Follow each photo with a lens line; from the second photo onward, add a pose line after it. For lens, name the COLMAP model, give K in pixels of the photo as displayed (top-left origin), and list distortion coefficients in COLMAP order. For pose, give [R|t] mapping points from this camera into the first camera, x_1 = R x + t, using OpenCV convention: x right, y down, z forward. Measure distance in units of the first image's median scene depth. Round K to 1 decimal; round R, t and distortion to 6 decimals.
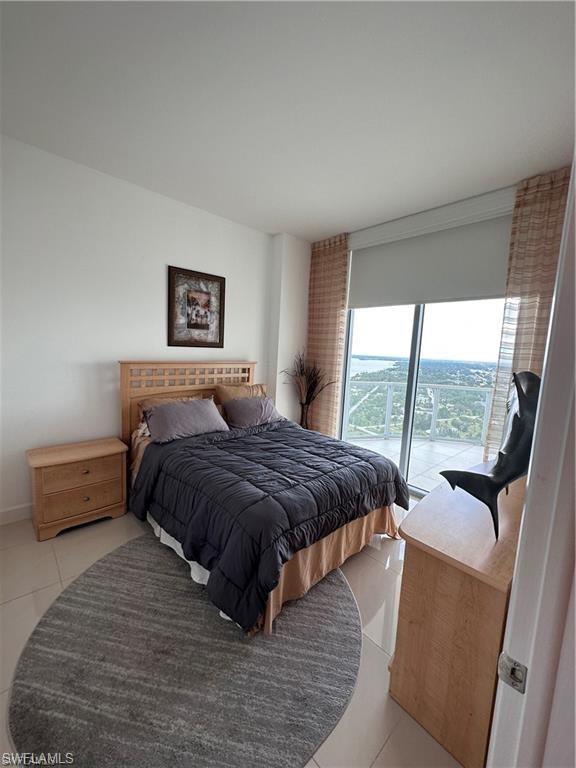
lens RADIAL K [[307.0, 0, 289.4], [0, 307.0, 382.9], [0, 0, 1]] dist [-0.000948, 0.000883]
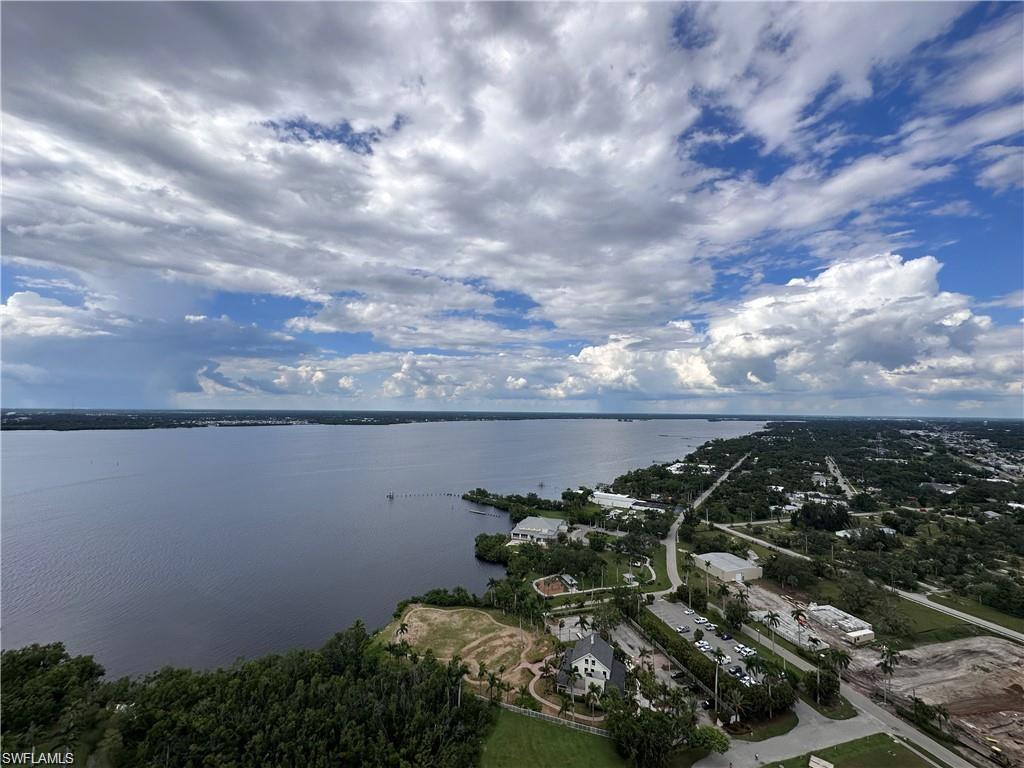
lens RADIAL K [[409.3, 0, 511.3], [0, 409.3, 382.6], [0, 0, 1]] dist [-0.000948, 0.000883]
pose [[0.974369, -0.056957, -0.217626, 0.116227], [0.016668, 0.983036, -0.182656, -0.021596], [0.224337, 0.174347, 0.958789, 0.259794]]
